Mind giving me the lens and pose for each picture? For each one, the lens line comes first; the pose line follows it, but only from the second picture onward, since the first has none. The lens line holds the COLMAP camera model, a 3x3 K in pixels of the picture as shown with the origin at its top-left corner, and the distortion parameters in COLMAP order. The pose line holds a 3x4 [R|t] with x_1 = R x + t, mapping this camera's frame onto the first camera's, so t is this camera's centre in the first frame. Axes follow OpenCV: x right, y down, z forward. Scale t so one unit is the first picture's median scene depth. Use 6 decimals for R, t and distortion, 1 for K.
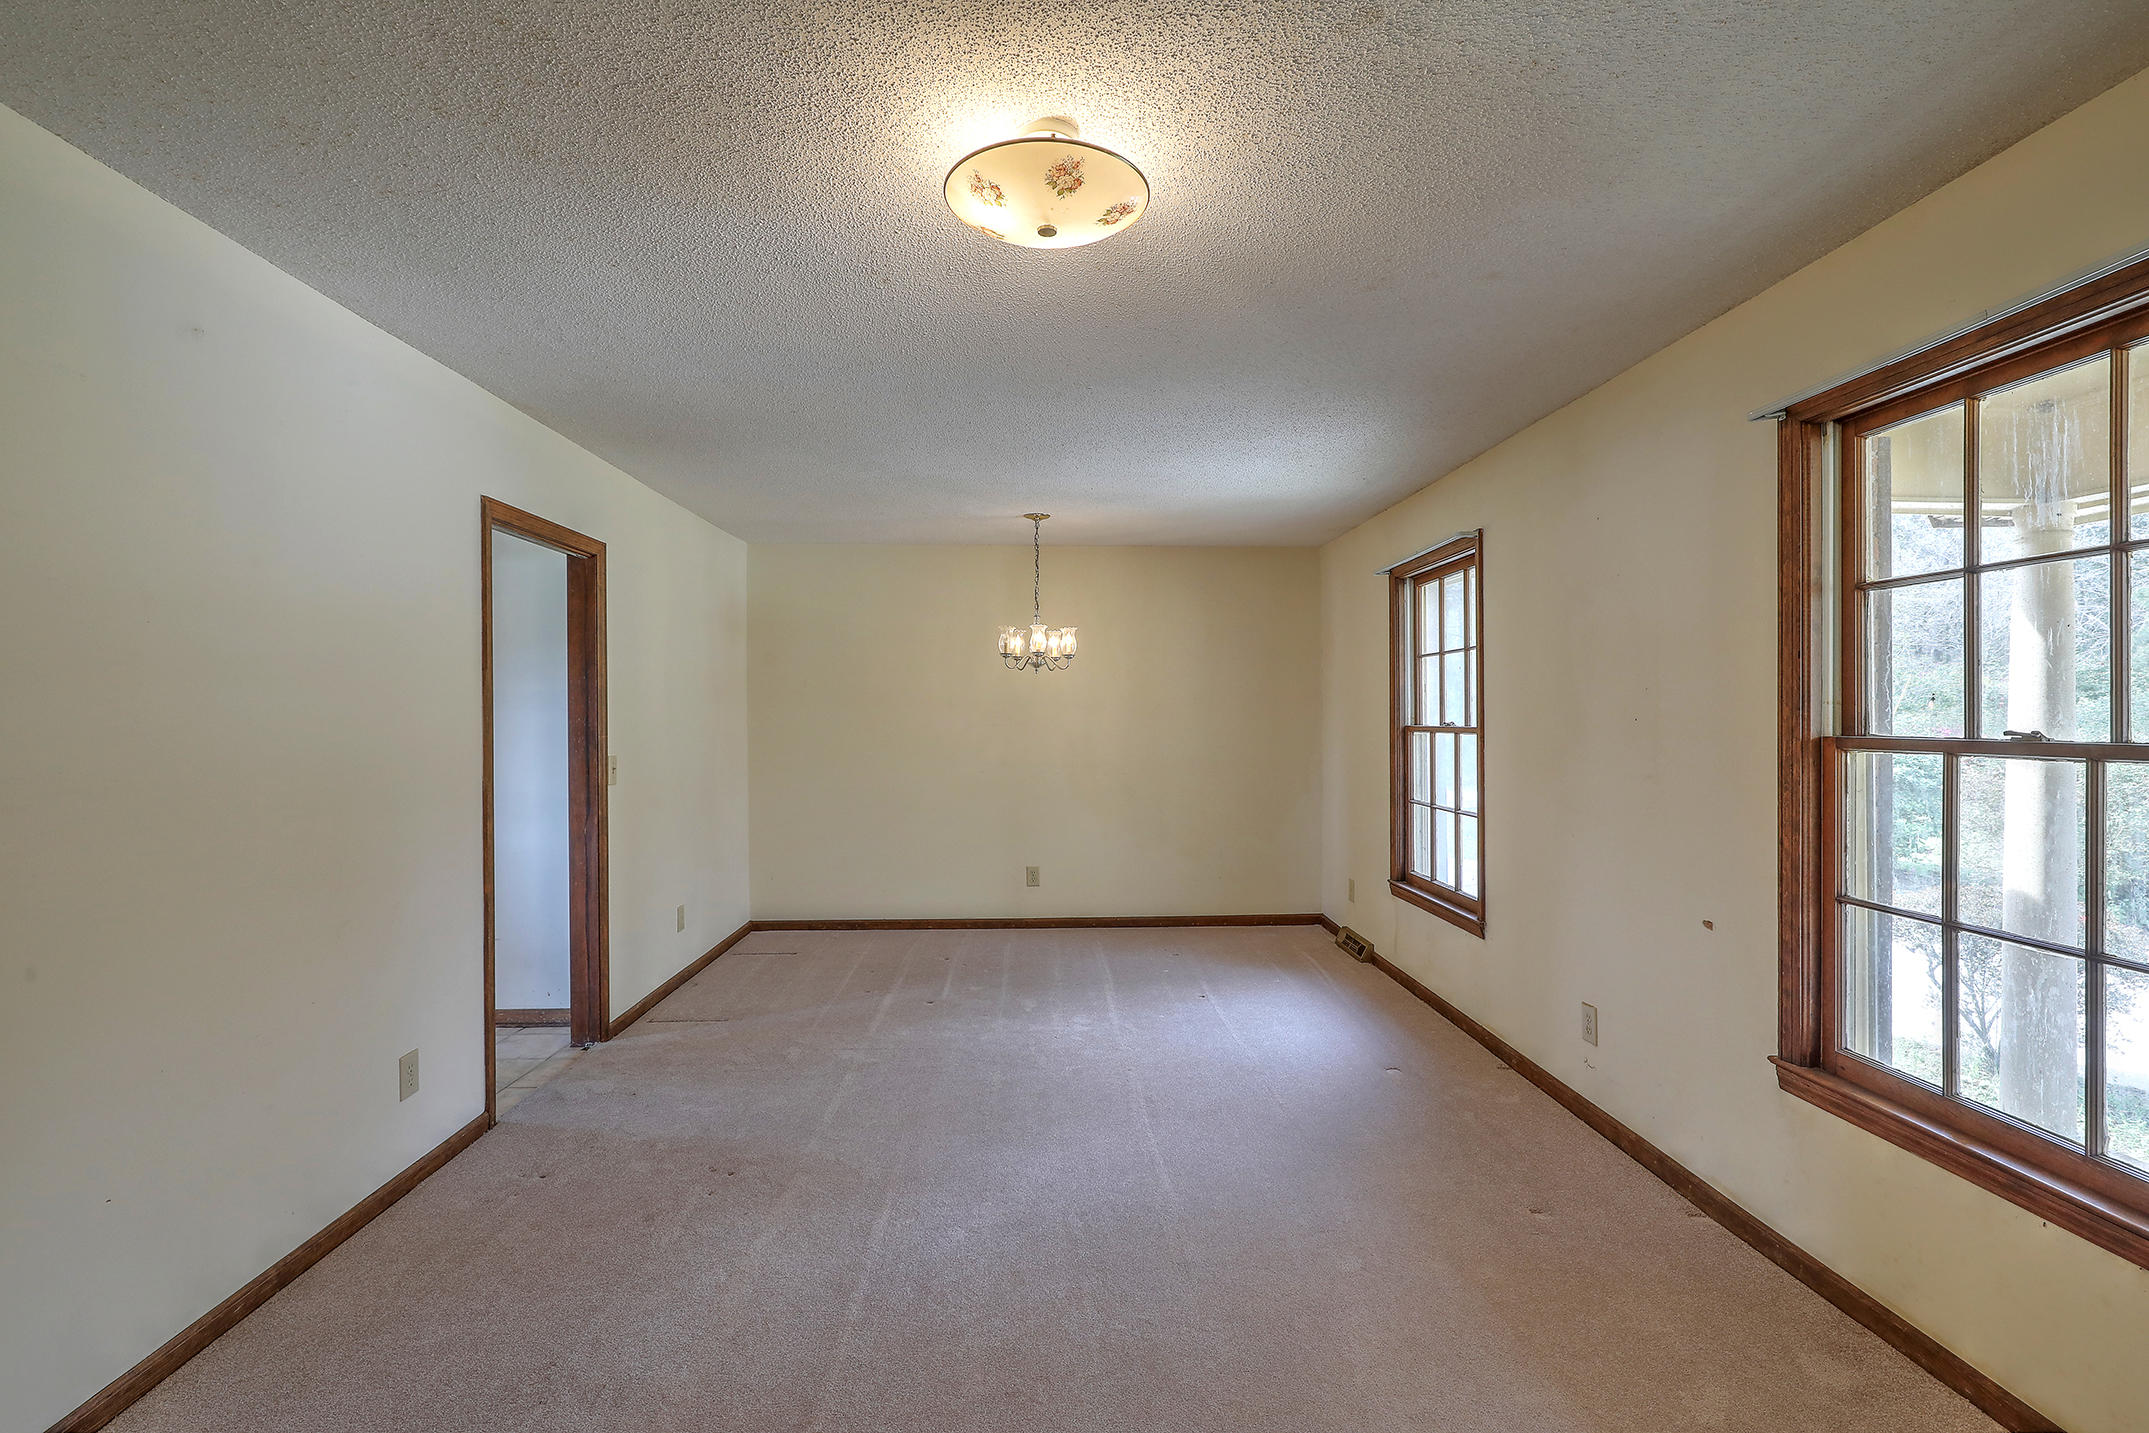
lens RADIAL K [[984.1, 0, 1083.4], [0, 984.1, 726.5], [0, 0, 1]] dist [0.000492, -0.000029]
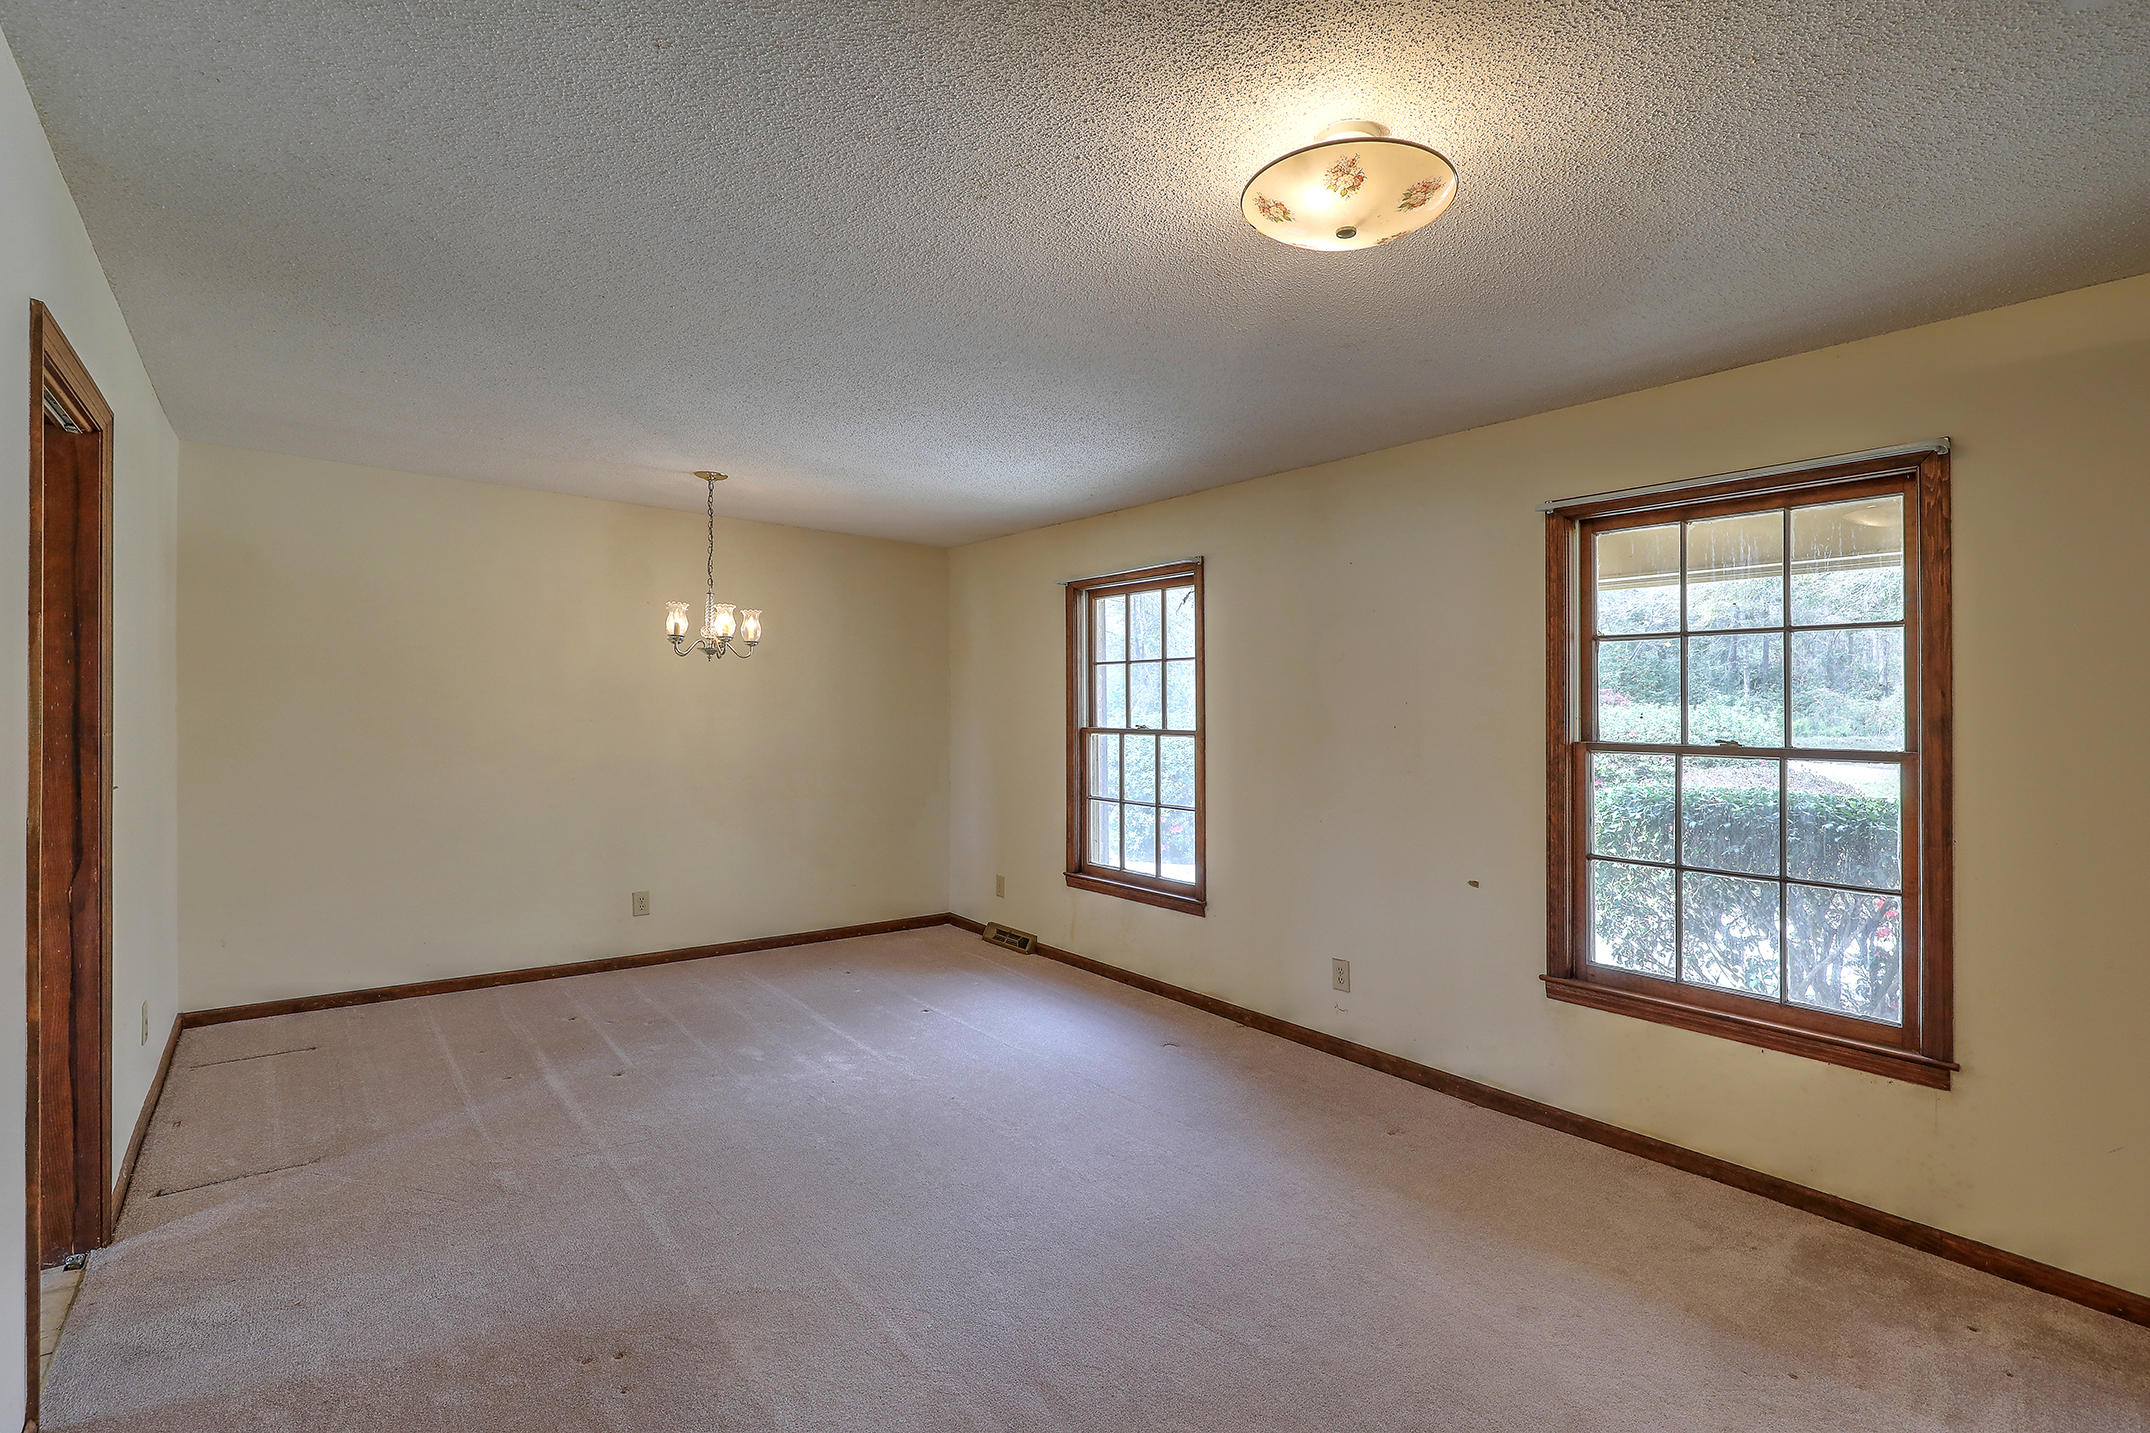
lens RADIAL K [[984.5, 0, 1085.6], [0, 984.5, 717.5], [0, 0, 1]] dist [0.000492, -0.000029]
pose [[0.800669, 0.015088, 0.598917, -0.373586], [-0.011939, 0.999886, -0.009229, -0.002258], [-0.598988, 0.000239, 0.800758, 0.164586]]
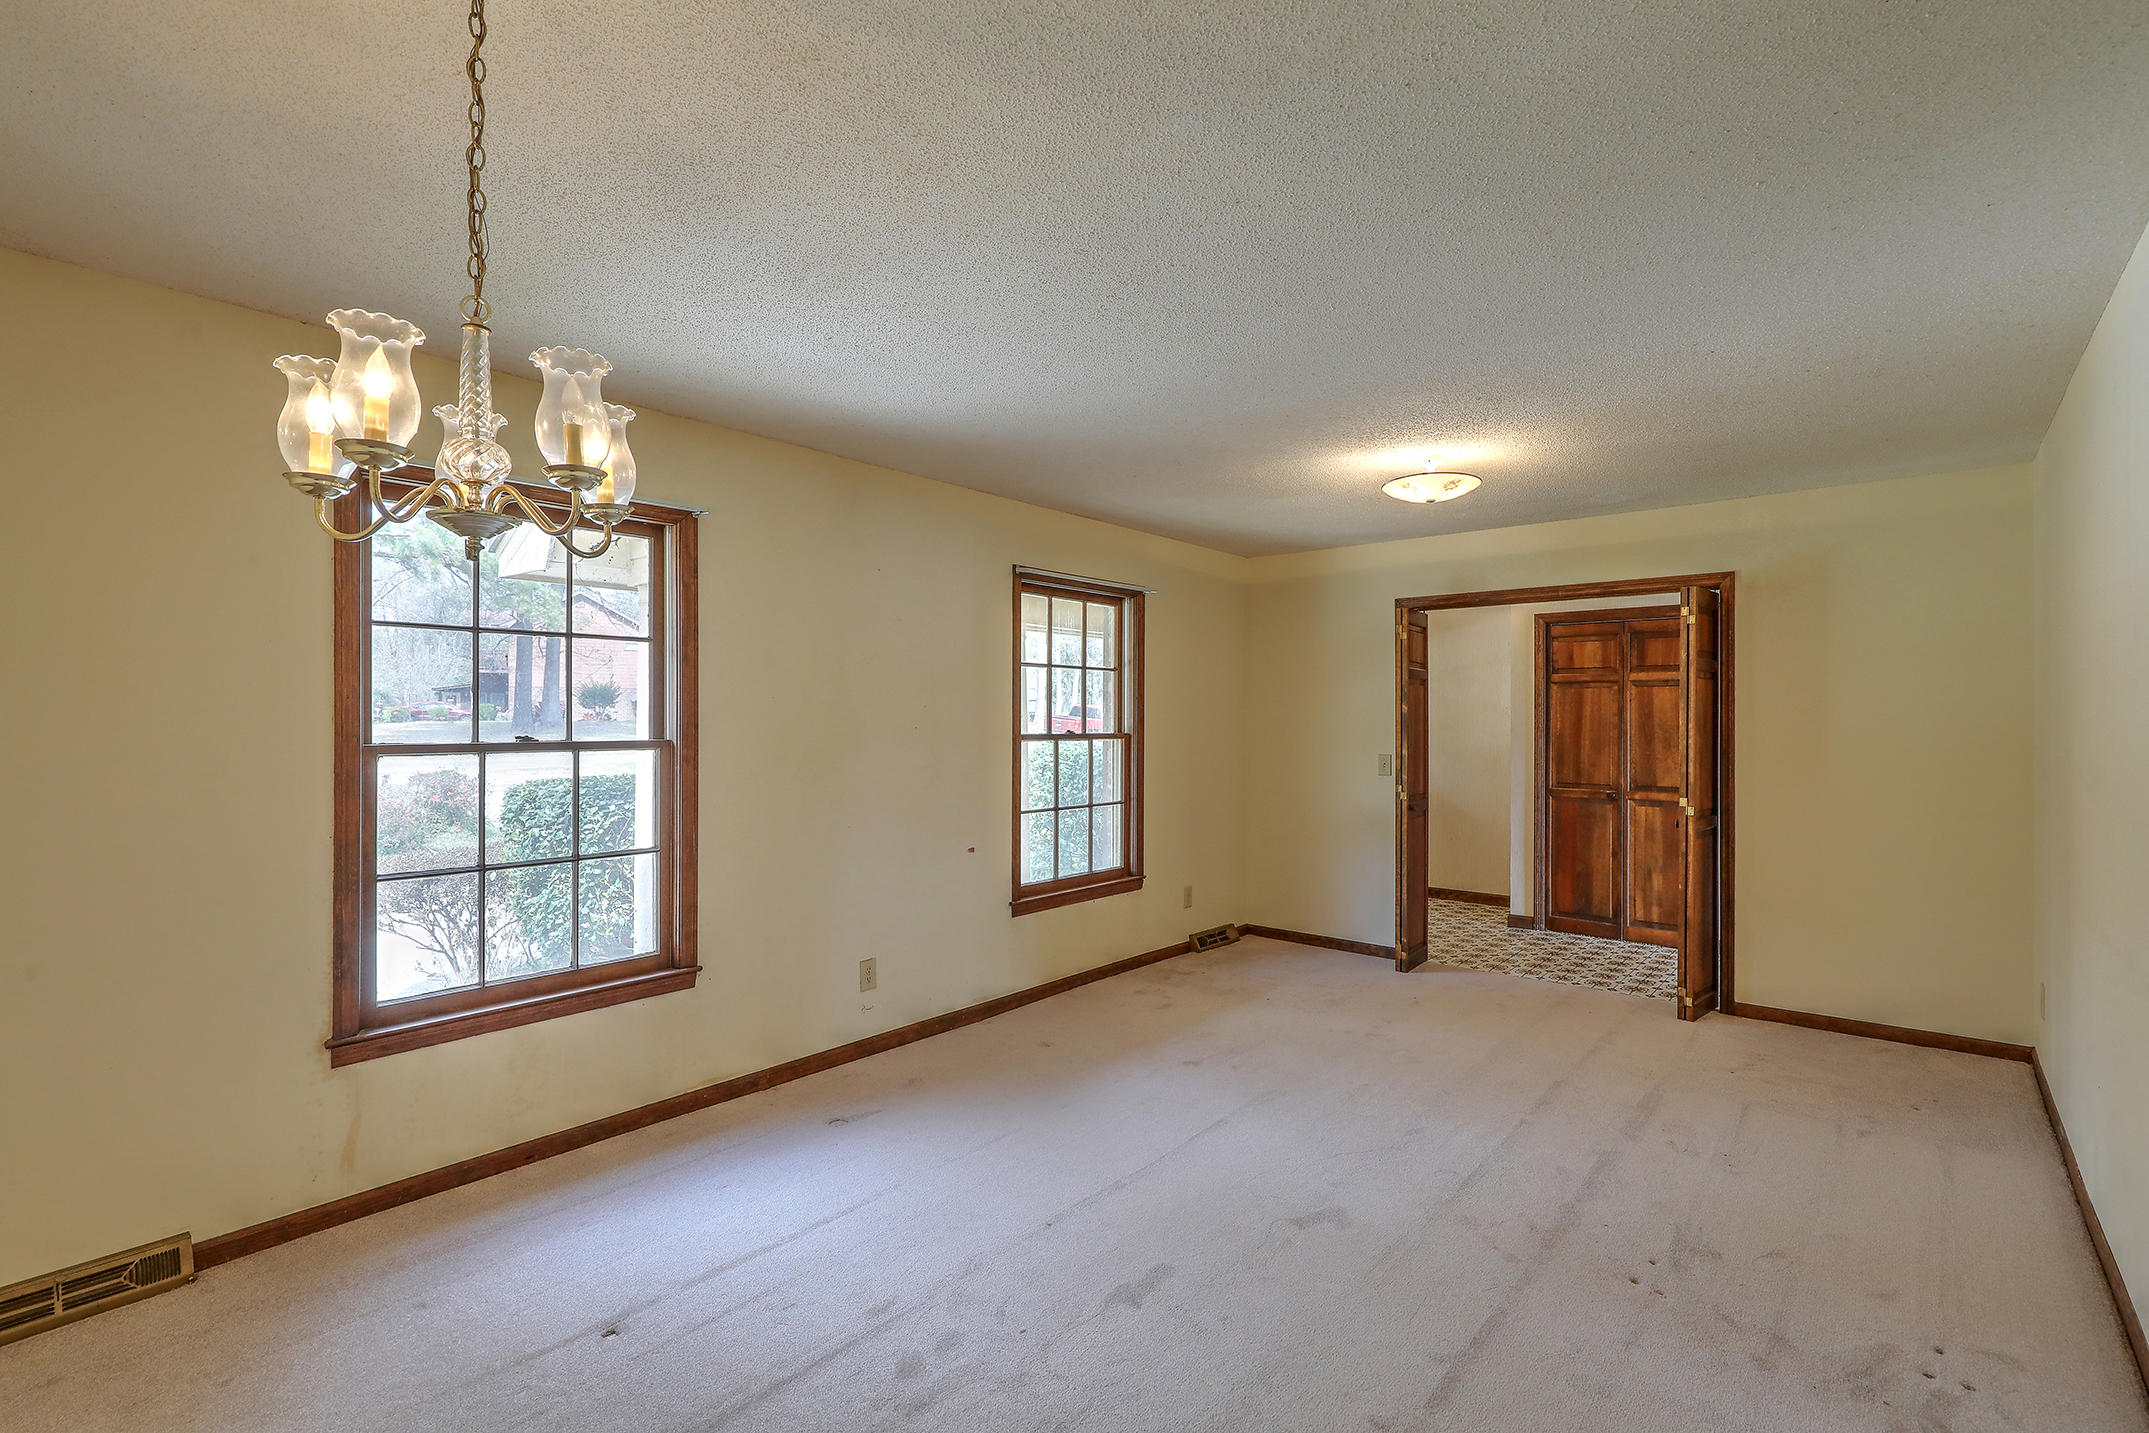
lens RADIAL K [[984.1, 0, 1091.5], [0, 984.1, 715.2], [0, 0, 1]] dist [0.000492, -0.000029]
pose [[-0.737827, 0.012665, 0.674871, -0.415671], [0.016338, 0.999866, -0.000901, -0.014244], [-0.674792, 0.010361, -0.737935, 1.346991]]
